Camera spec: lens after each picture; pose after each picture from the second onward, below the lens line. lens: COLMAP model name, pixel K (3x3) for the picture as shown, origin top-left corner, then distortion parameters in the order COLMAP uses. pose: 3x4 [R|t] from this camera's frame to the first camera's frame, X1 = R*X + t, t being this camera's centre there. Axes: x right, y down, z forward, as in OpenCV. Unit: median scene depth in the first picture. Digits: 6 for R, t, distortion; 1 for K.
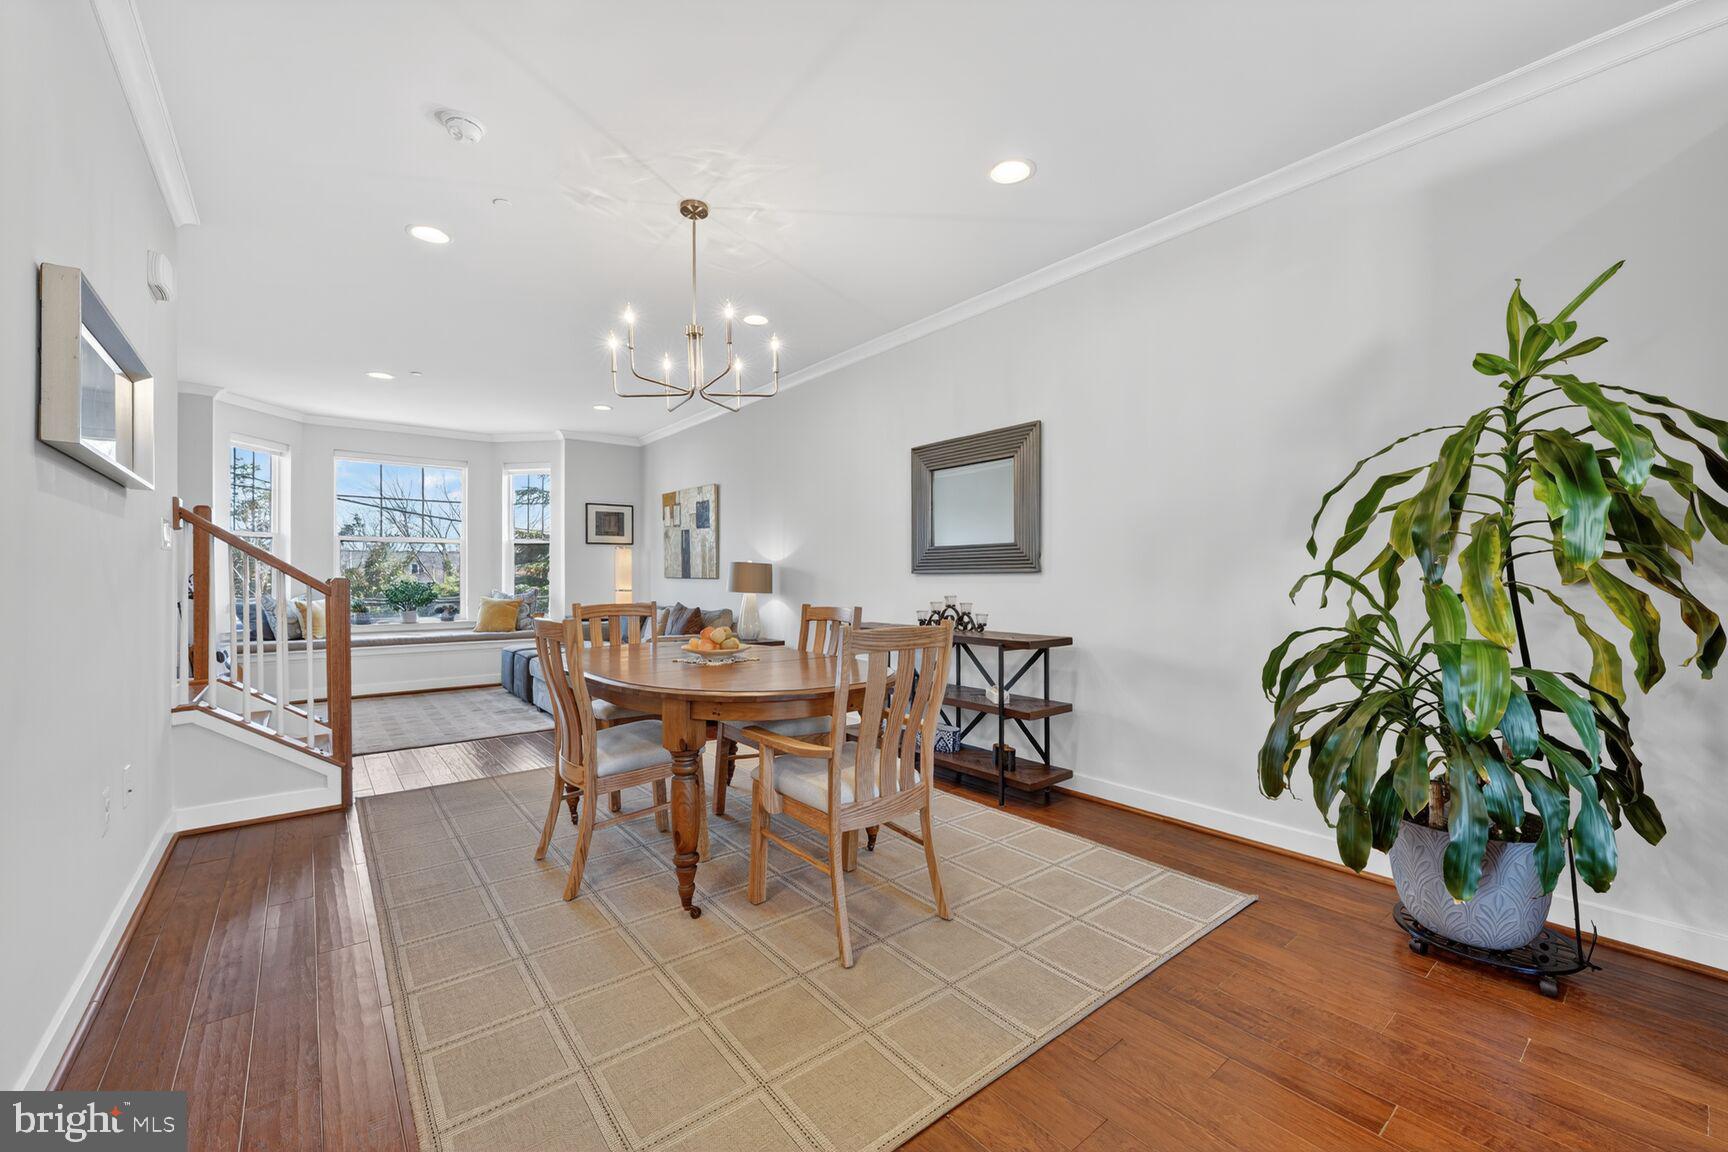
lens RADIAL K [[694.6, 0, 851.8], [0, 694.6, 573.4], [0, 0, 1]] dist [-0.003064, -0.000619]
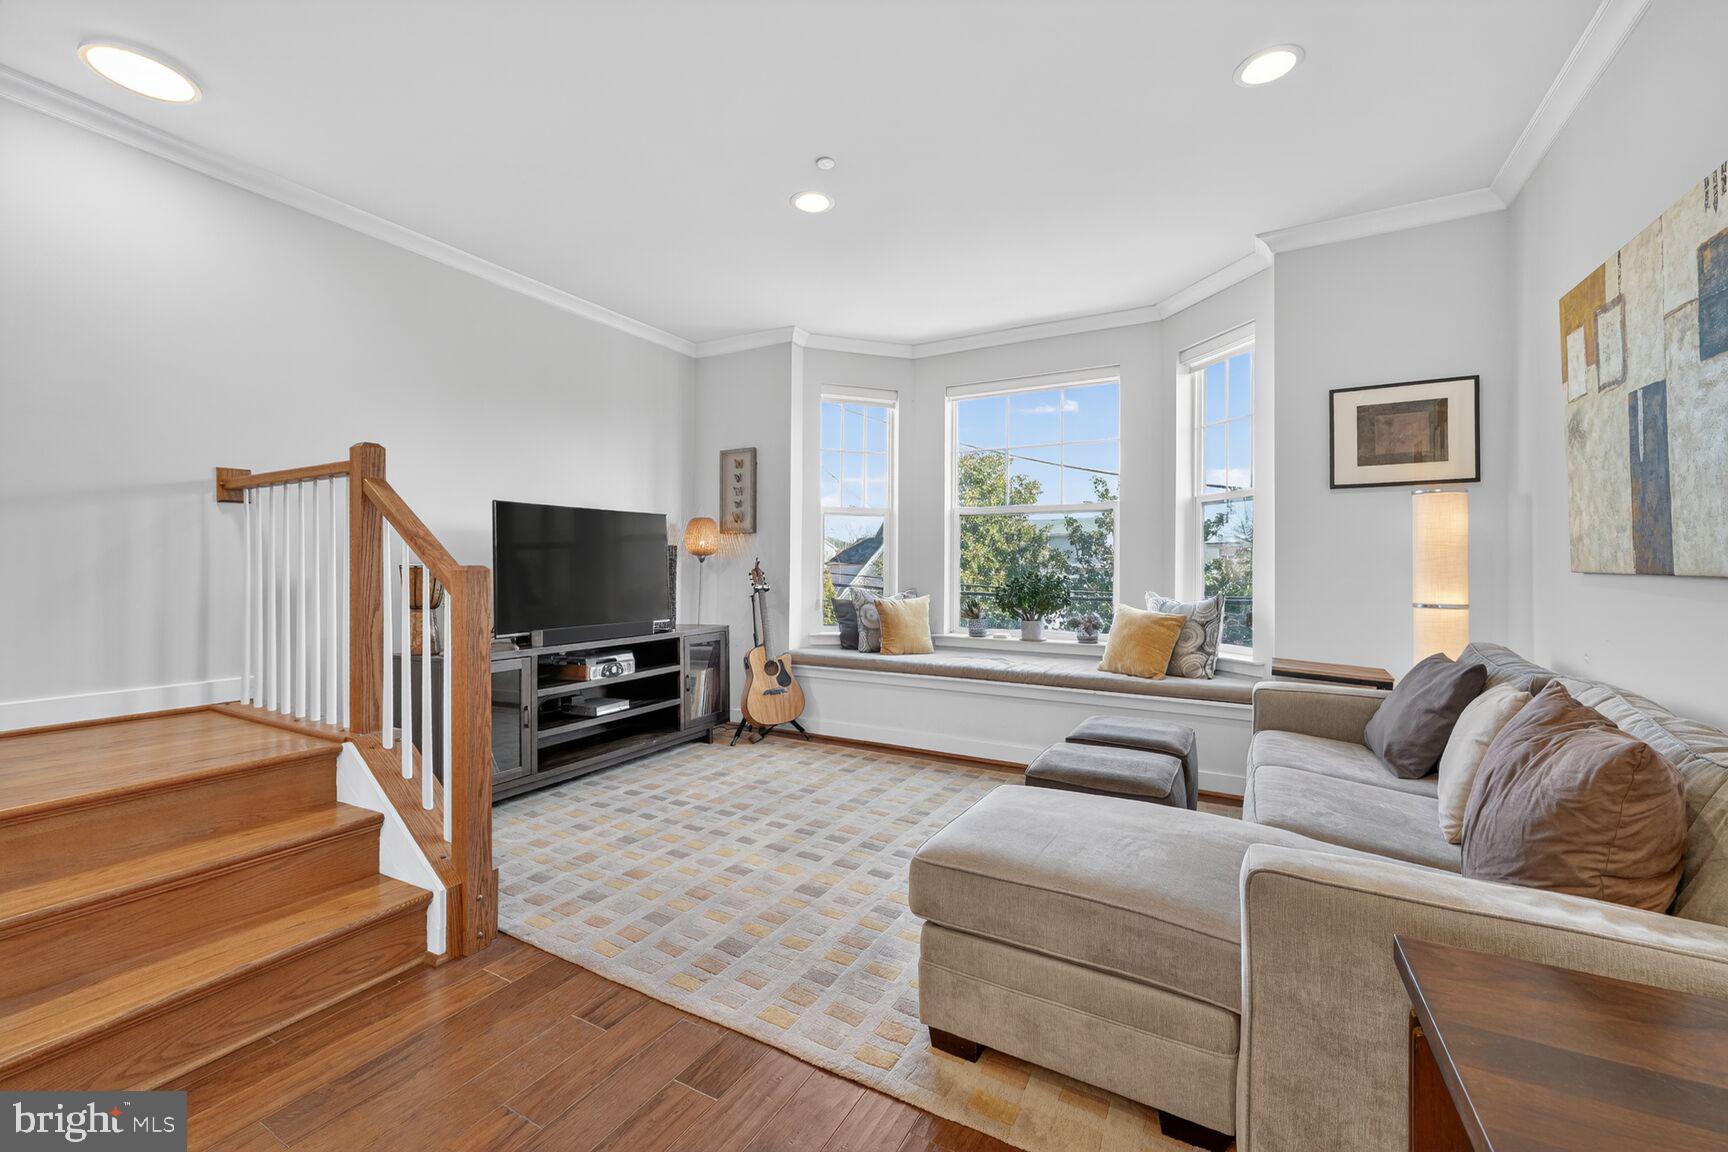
lens RADIAL K [[694.6, 0, 851.8], [0, 694.6, 573.4], [0, 0, 1]] dist [-0.003064, -0.000619]
pose [[0.367962, 0.007913, -0.929807, -0.103217], [0.006138, 0.999921, 0.010939, 0.001706], [0.929821, -0.009733, 0.367885, 0.591850]]
